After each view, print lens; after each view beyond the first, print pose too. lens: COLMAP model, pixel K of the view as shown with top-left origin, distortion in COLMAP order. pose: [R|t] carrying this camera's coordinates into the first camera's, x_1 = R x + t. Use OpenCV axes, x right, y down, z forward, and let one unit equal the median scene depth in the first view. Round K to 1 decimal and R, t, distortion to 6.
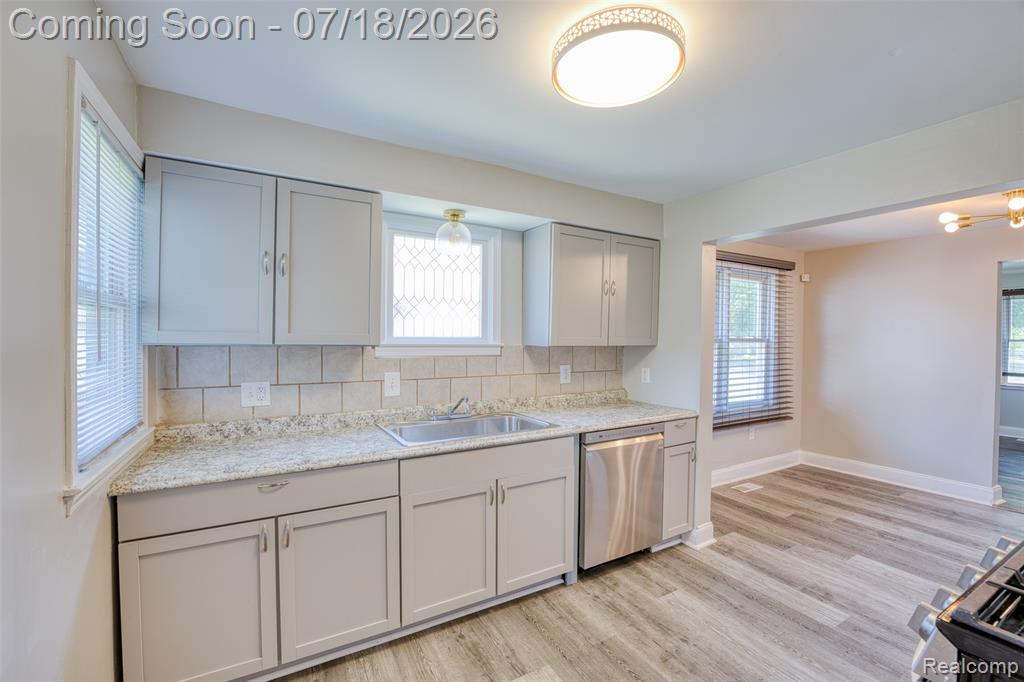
lens RADIAL K [[417.7, 0, 501.4], [0, 417.7, 344.9], [0, 0, 1]] dist [-0.020936, 0.000347]
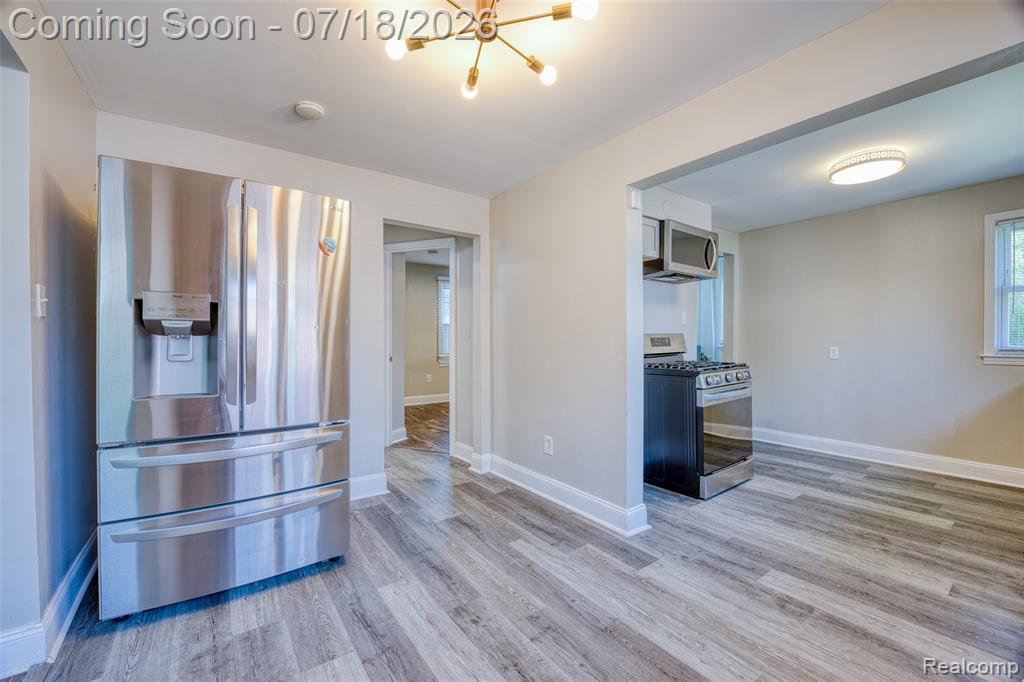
lens RADIAL K [[420.1, 0, 501.7], [0, 420.1, 335.4], [0, 0, 1]] dist [-0.027557, -0.000230]
pose [[-0.990463, 0.001849, -0.137767, 1.158472], [0.000163, 0.999925, 0.012251, 0.062974], [0.137779, 0.012112, -0.990389, 1.367733]]
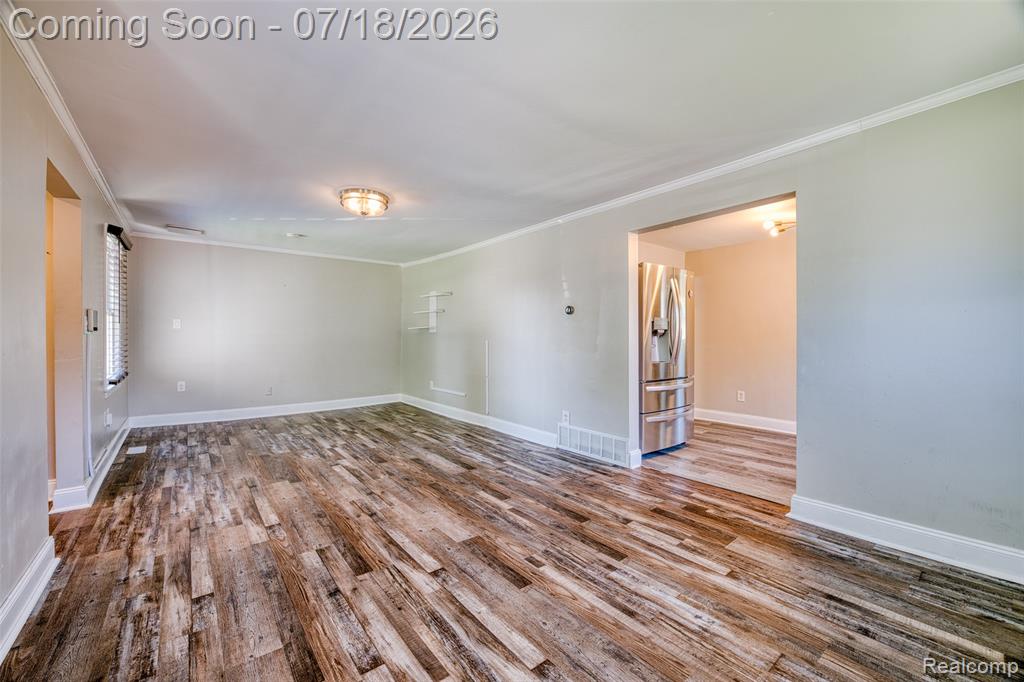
lens RADIAL K [[415.1, 0, 512.0], [0, 415.1, 341.0], [0, 0, 1]] dist [-0.001185, 0.000031]
pose [[-0.982530, 0.006971, -0.185972, 2.293032], [0.002021, 0.999639, 0.026795, 0.049101], [0.186091, 0.025951, -0.982190, 2.000728]]
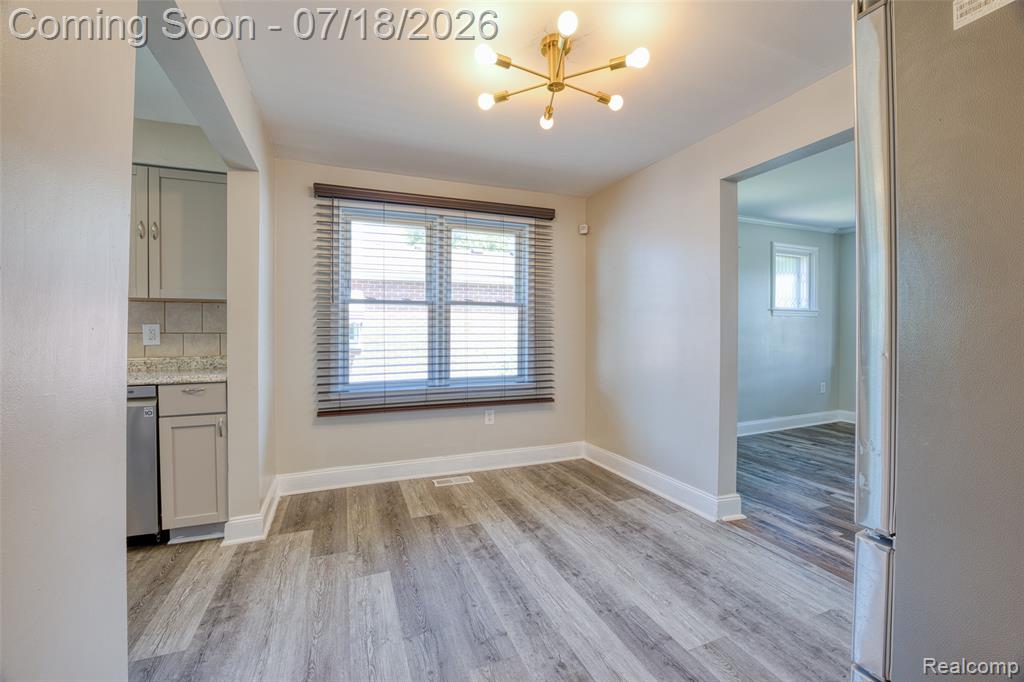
lens RADIAL K [[420.1, 0, 501.7], [0, 420.1, 335.4], [0, 0, 1]] dist [-0.027557, -0.000230]
pose [[0.992518, 0.000087, -0.122098, 1.103852], [-0.000907, 0.999977, -0.006658, 0.085892], [0.122095, 0.006719, 0.992496, 0.261681]]
